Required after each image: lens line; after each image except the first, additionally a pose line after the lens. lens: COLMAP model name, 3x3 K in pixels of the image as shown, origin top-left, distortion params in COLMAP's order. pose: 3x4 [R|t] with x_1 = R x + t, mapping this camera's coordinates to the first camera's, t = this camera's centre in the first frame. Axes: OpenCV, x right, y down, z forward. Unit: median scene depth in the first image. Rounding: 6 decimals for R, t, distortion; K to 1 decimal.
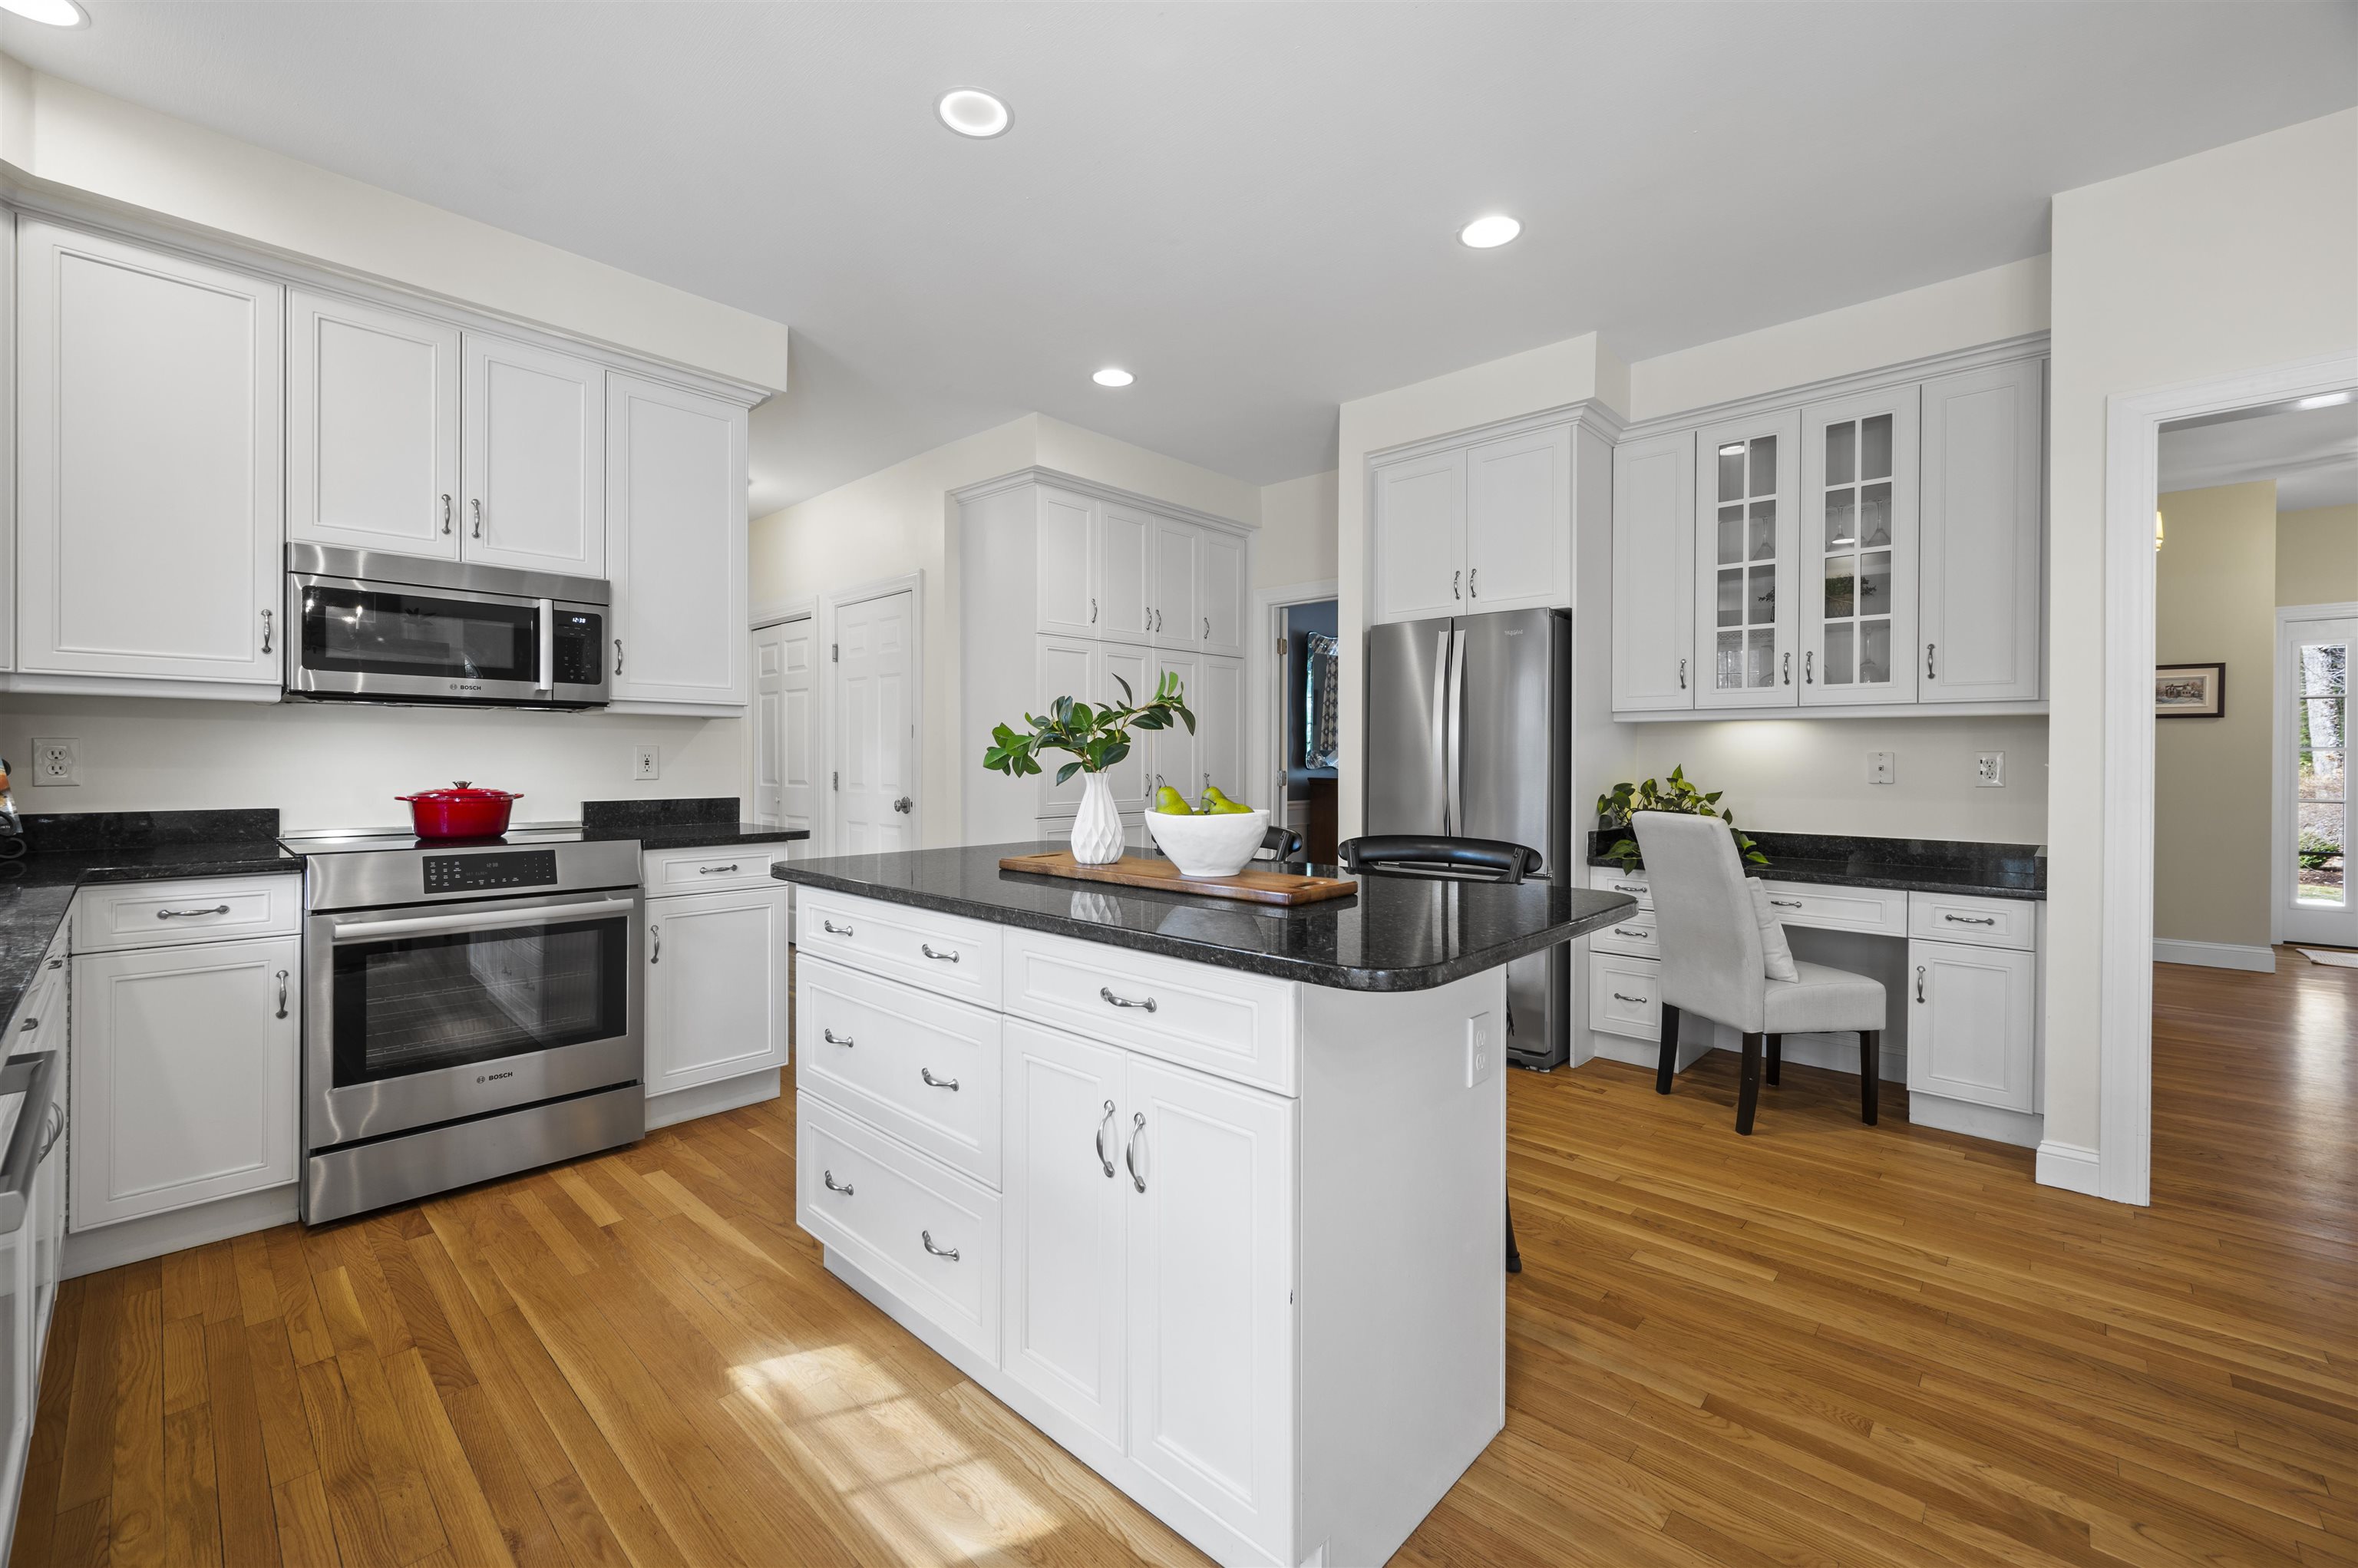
lens RADIAL K [[954.2, 0, 1179.6], [0, 954.2, 761.2], [0, 0, 1]] dist [-0.002438, 0.000146]
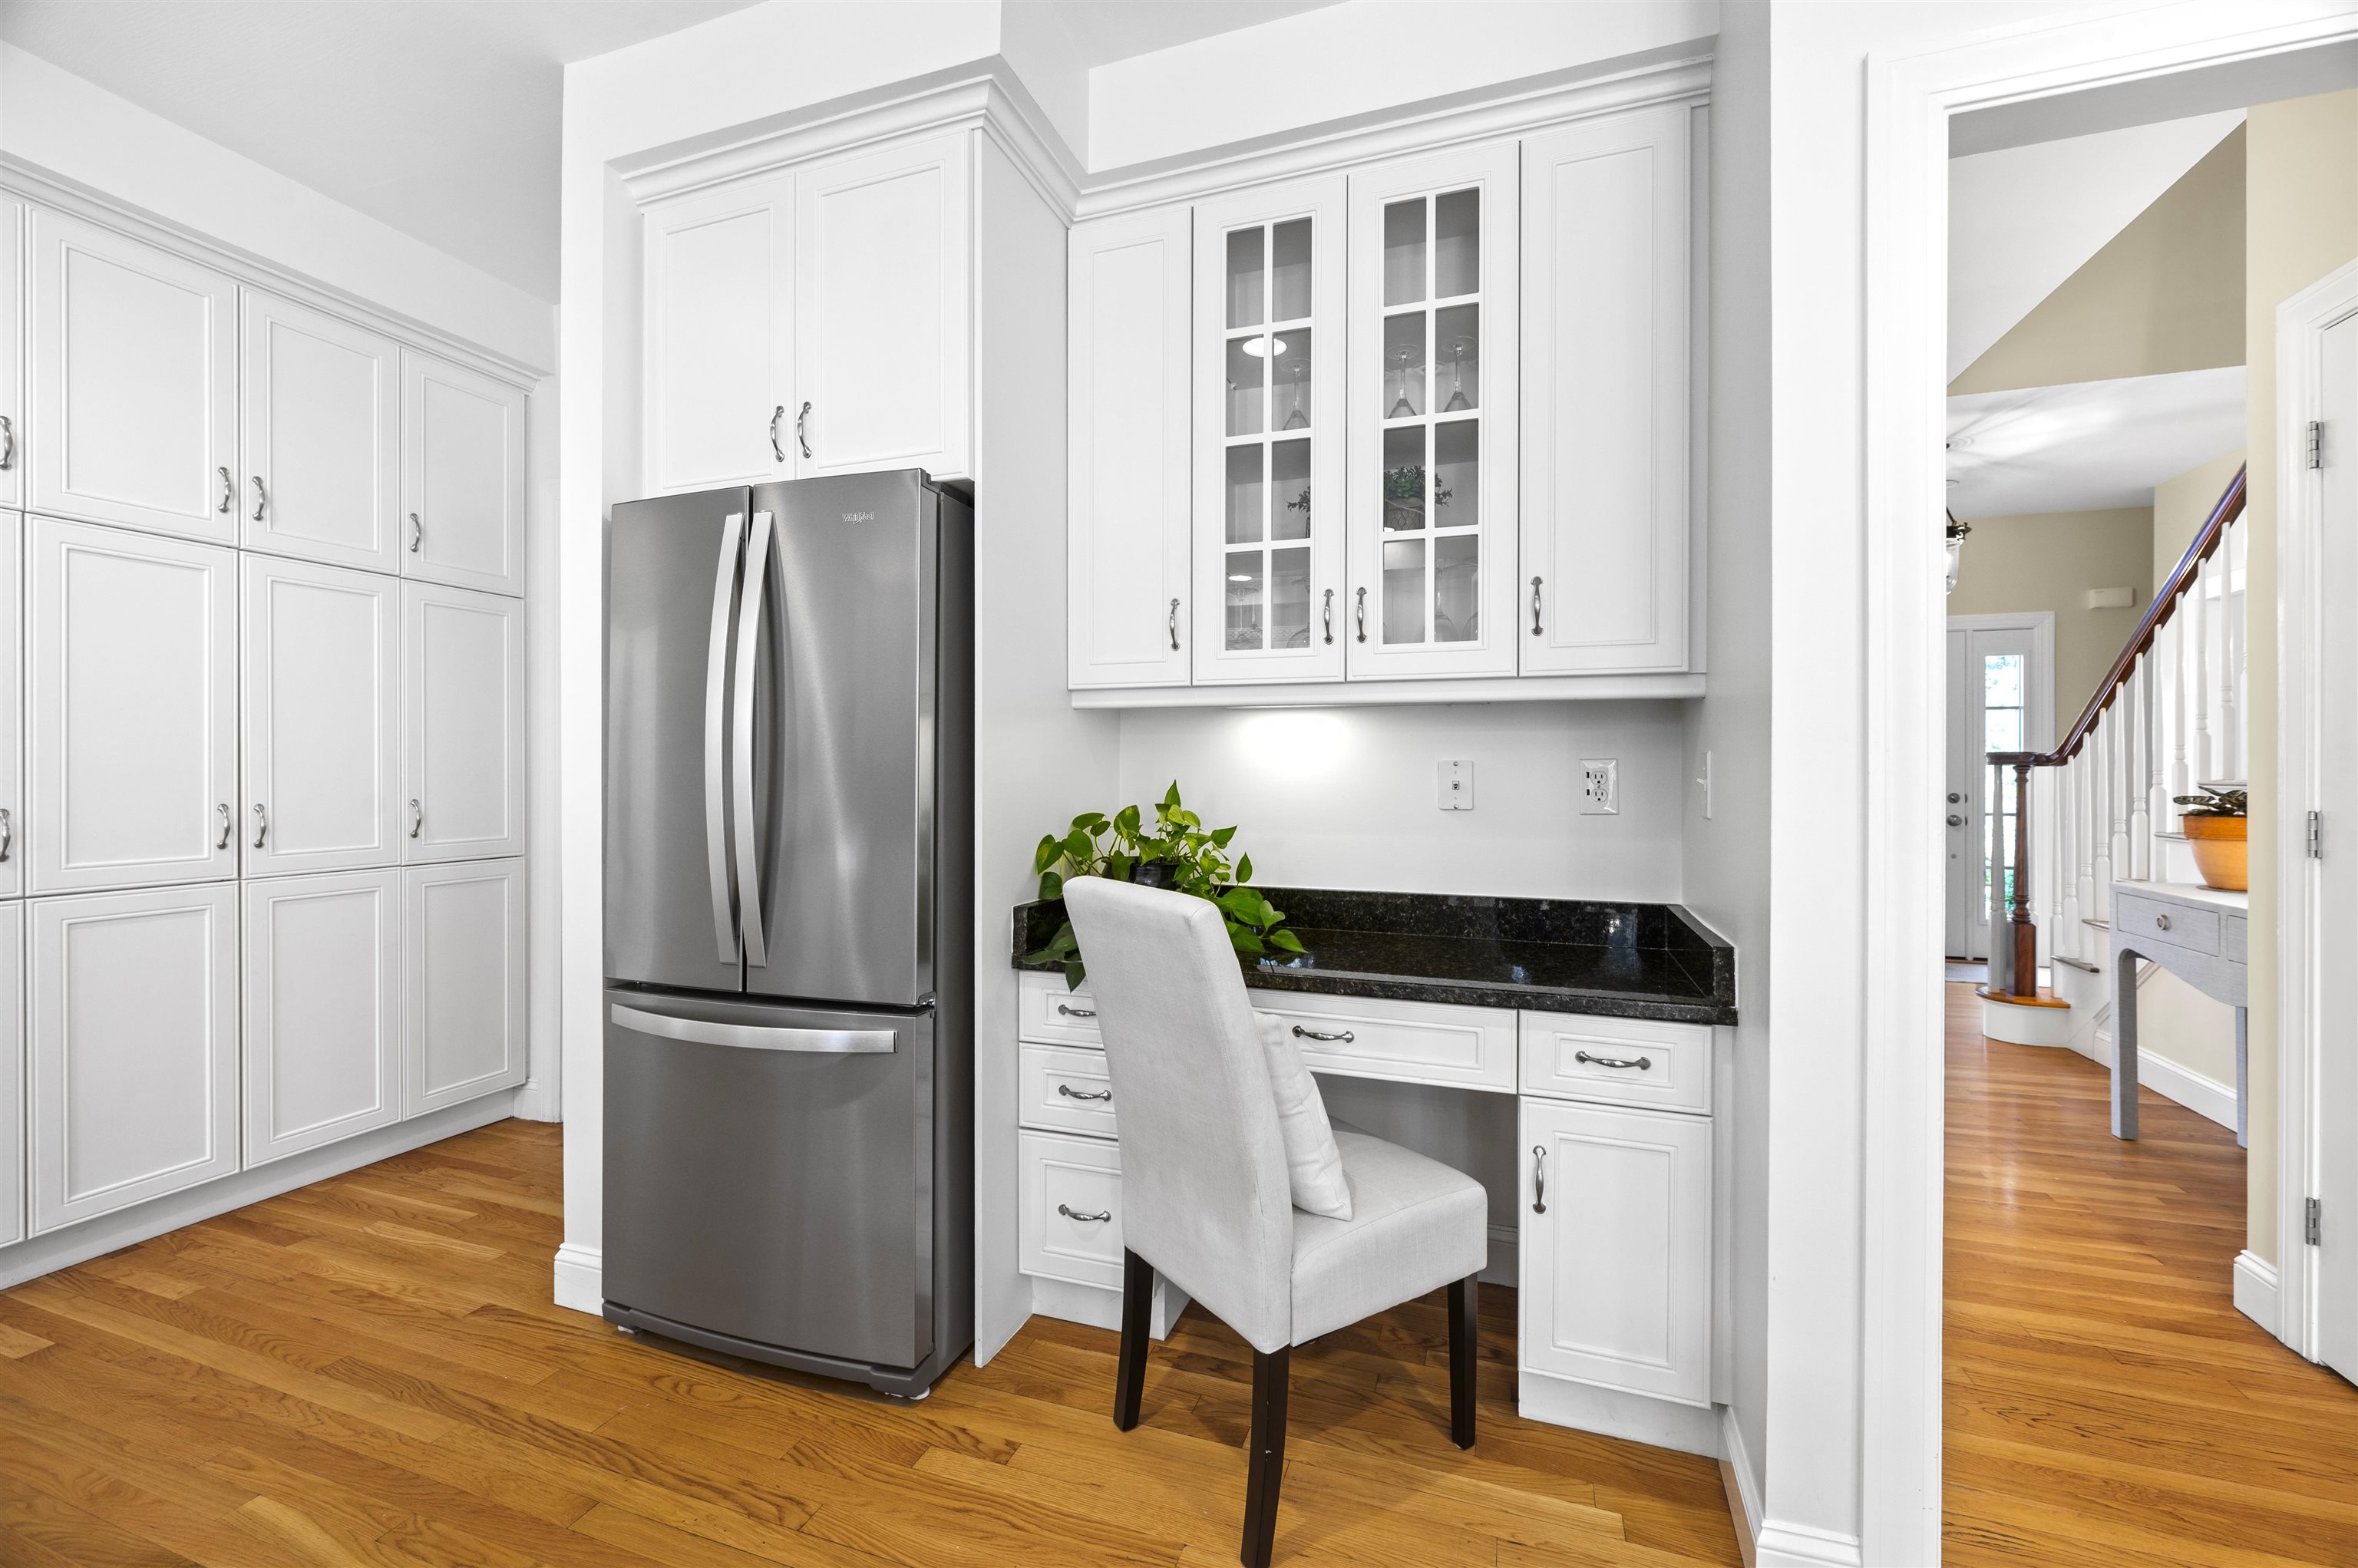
lens RADIAL K [[980.6, 0, 1175.9], [0, 980.6, 769.9], [0, 0, 1]] dist [-0.002404, 0.000898]
pose [[0.914620, -0.000513, 0.404313, 0.322057], [0.002768, 0.999984, -0.004992, -0.000412], [-0.404304, 0.005685, 0.914607, 0.510222]]
